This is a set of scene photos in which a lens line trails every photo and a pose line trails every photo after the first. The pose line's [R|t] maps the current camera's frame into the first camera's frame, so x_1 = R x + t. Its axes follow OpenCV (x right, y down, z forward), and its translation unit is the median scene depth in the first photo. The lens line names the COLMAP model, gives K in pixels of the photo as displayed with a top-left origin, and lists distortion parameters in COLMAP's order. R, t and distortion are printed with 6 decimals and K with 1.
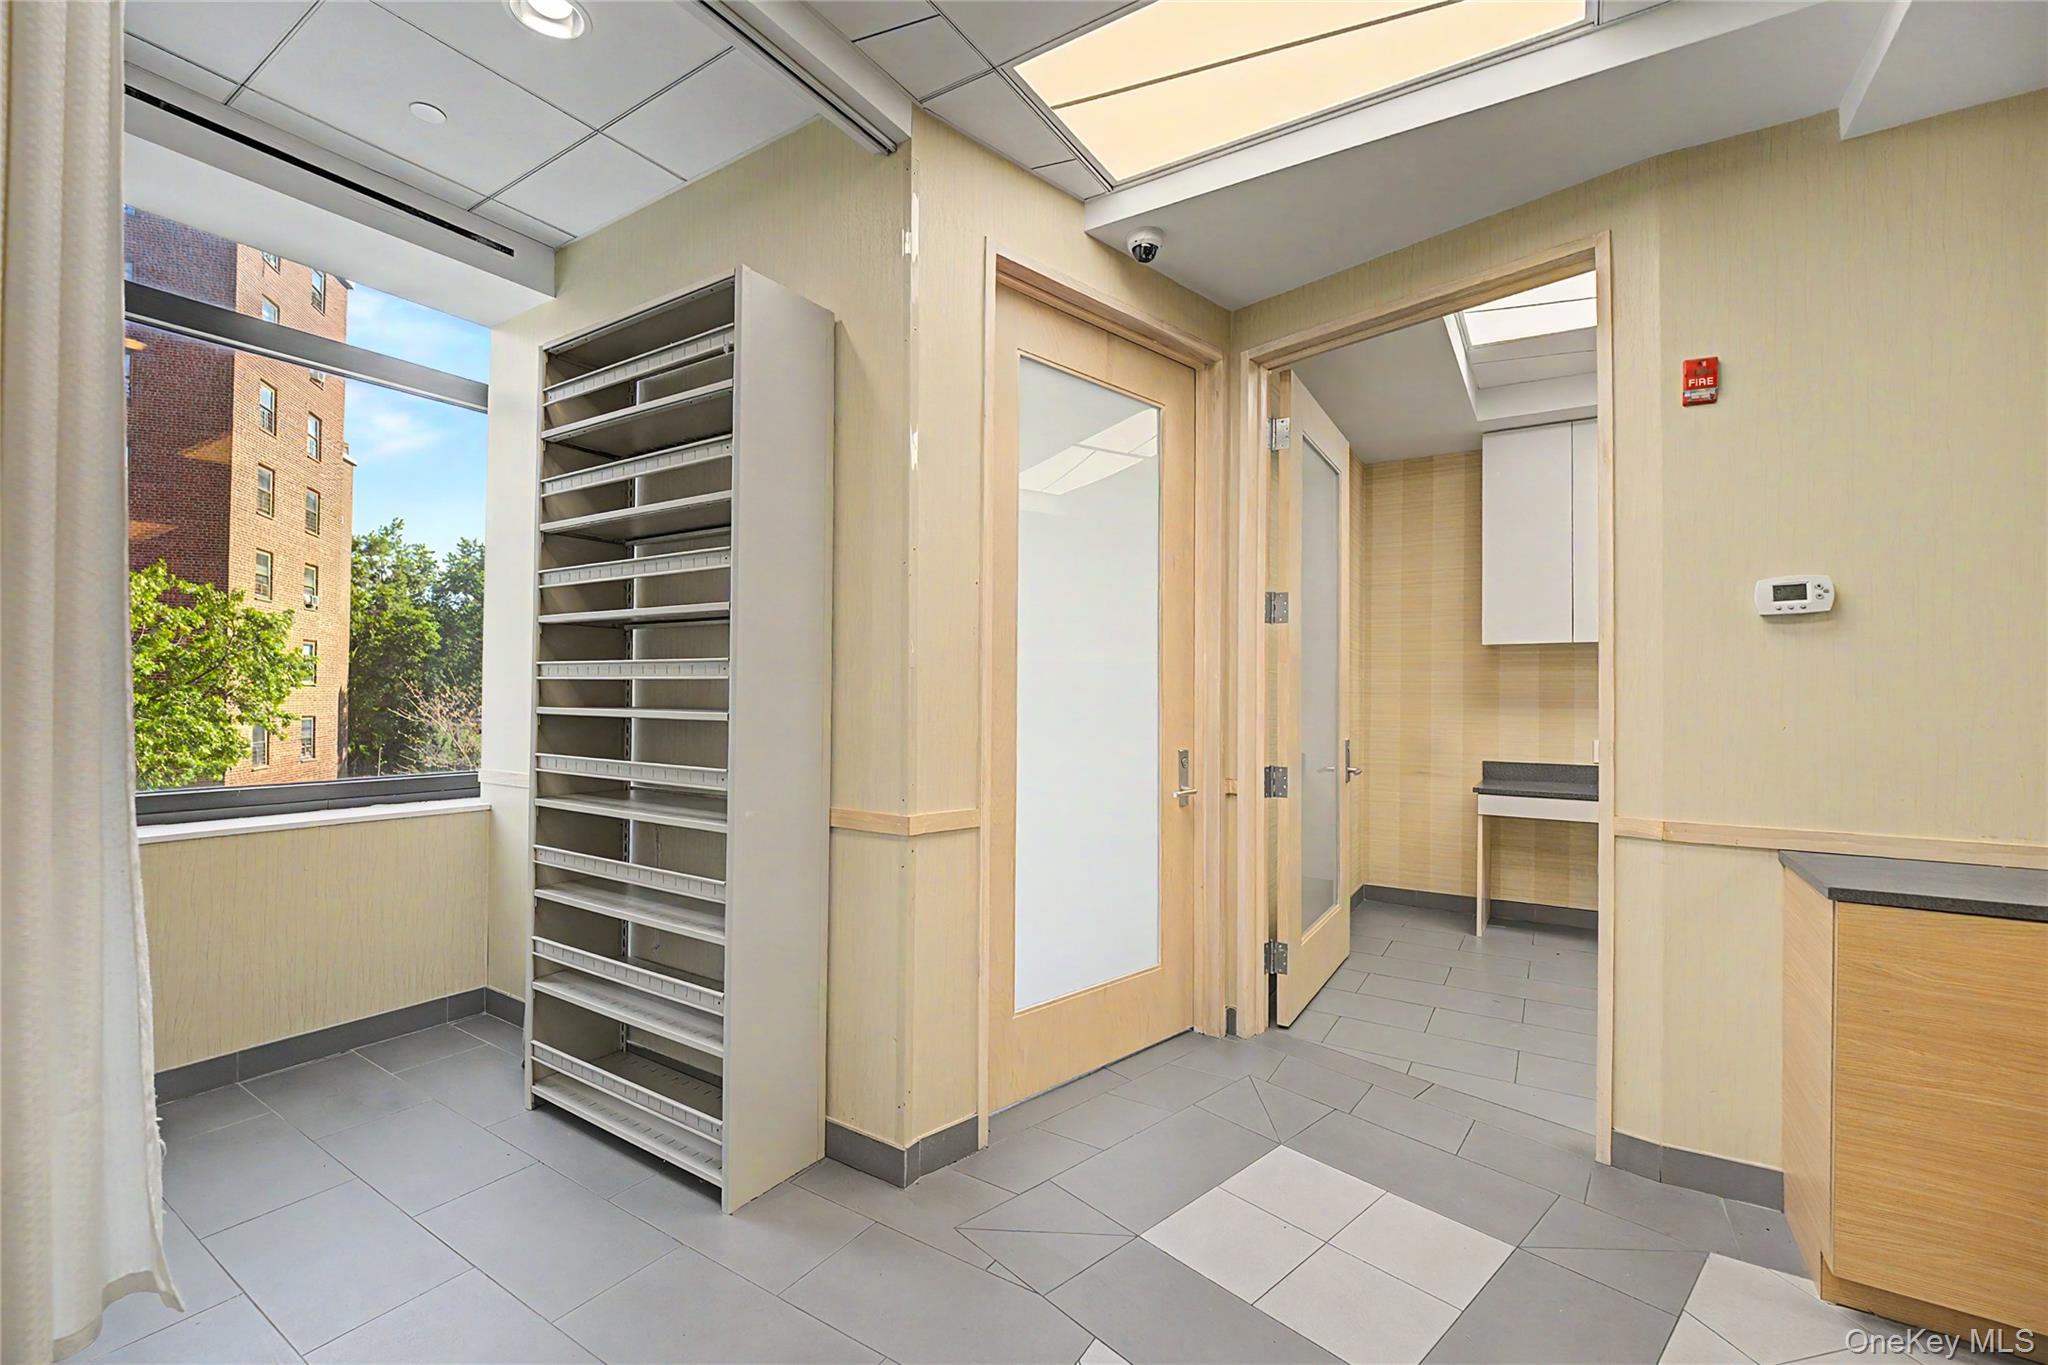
lens RADIAL K [[856.2, 0, 1026.1], [0, 856.2, 688.4], [0, 0, 1]] dist [-0.004281, -0.000473]
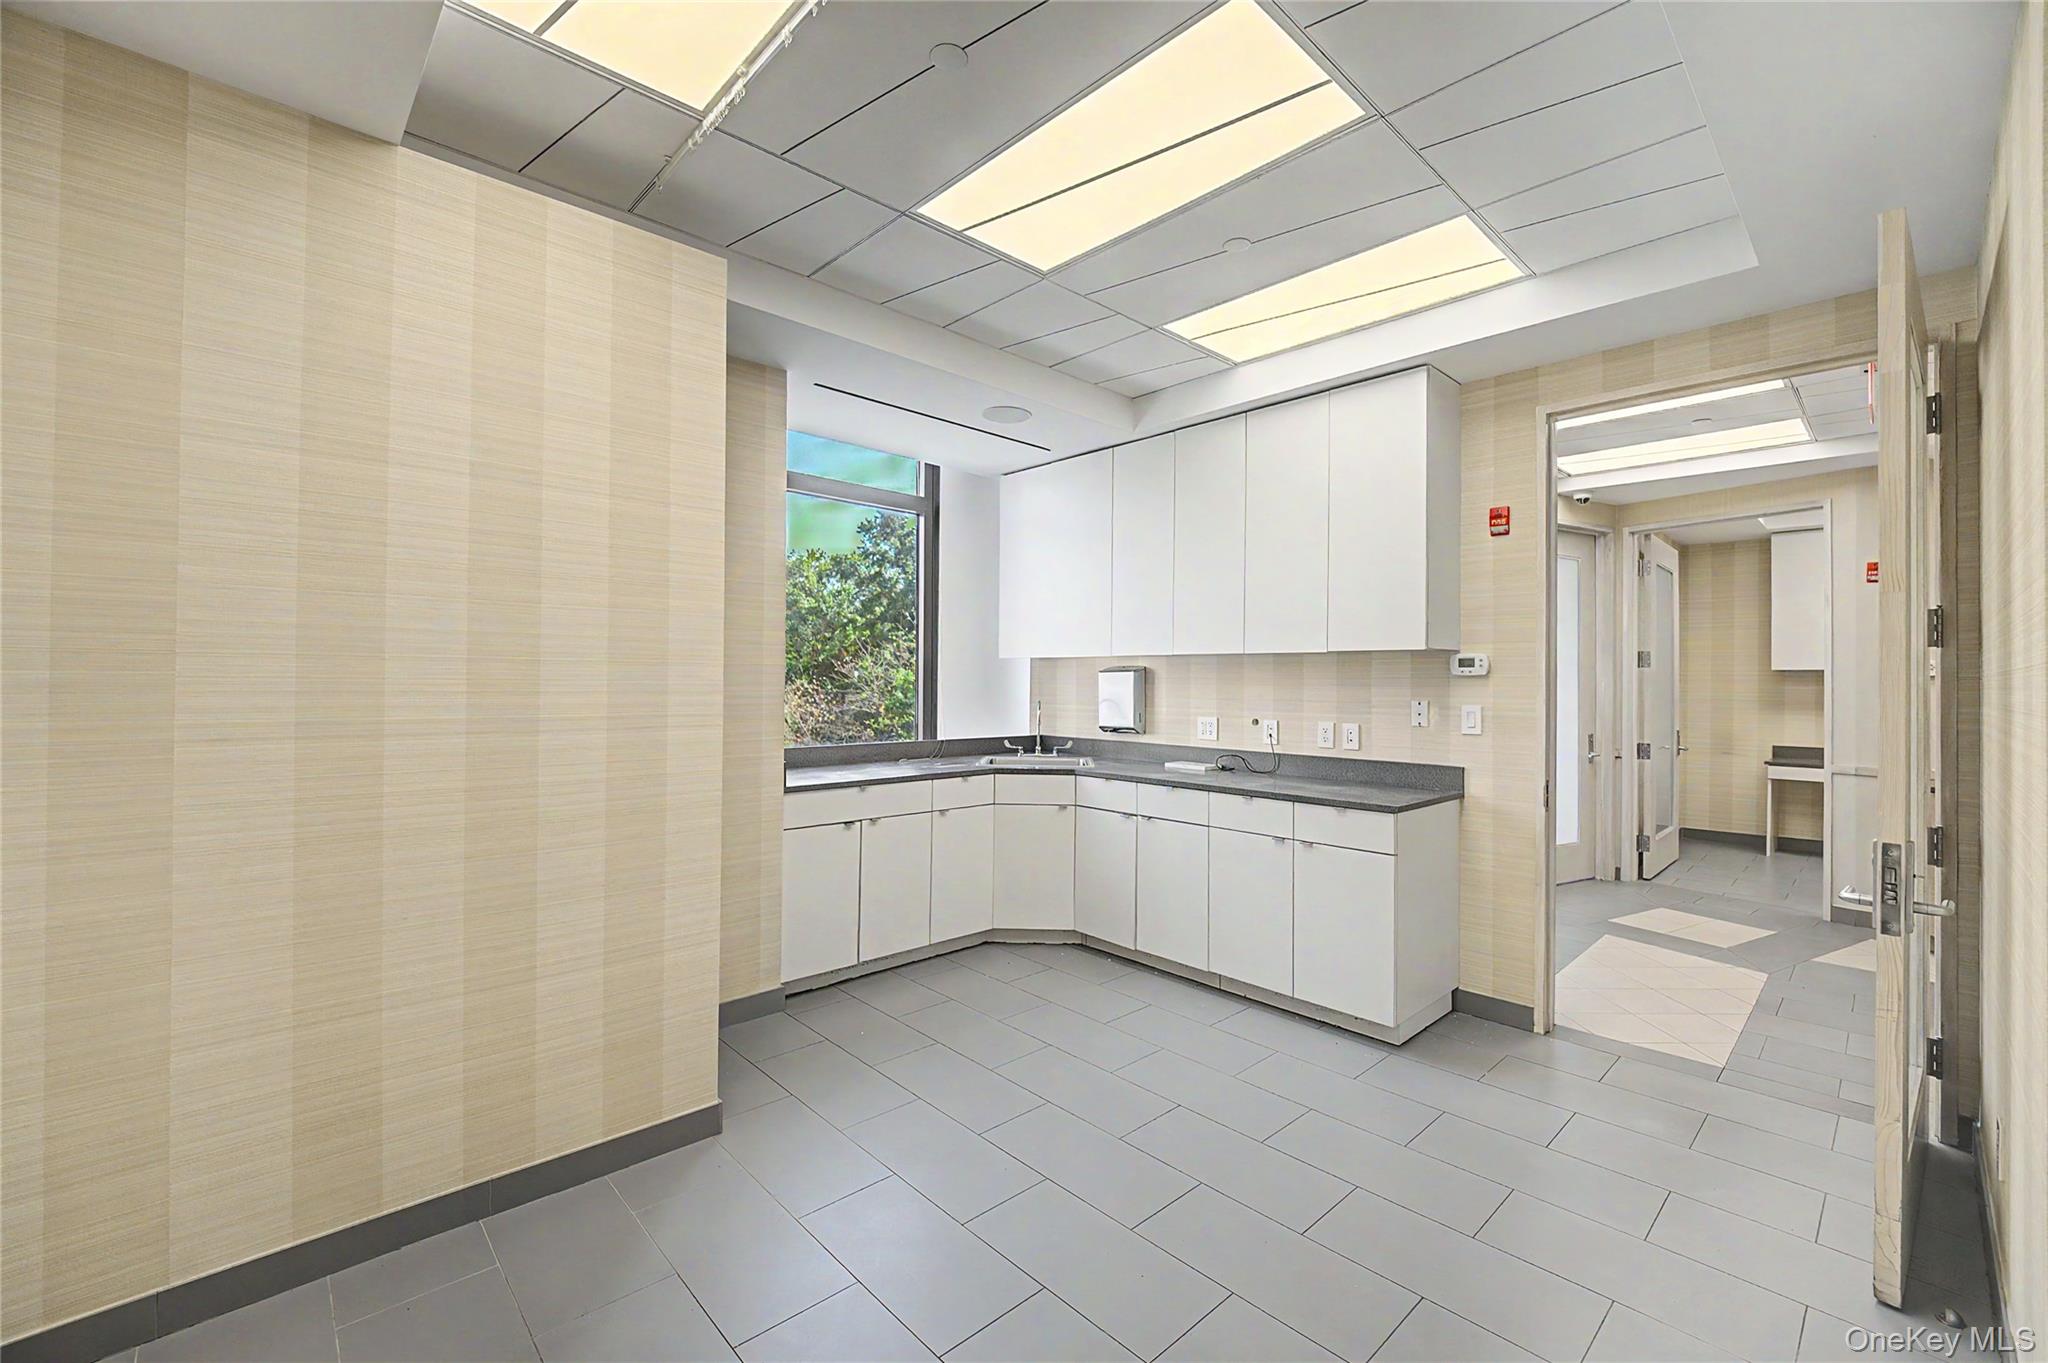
lens RADIAL K [[856.2, 0, 1052.9], [0, 856.2, 679.2], [0, 0, 1]] dist [-0.004281, -0.000473]
pose [[0.975035, -0.000017, -0.222050, -0.457707], [0.000199, 1.000000, 0.000799, -0.042962], [0.222050, -0.000824, 0.975035, -0.927817]]
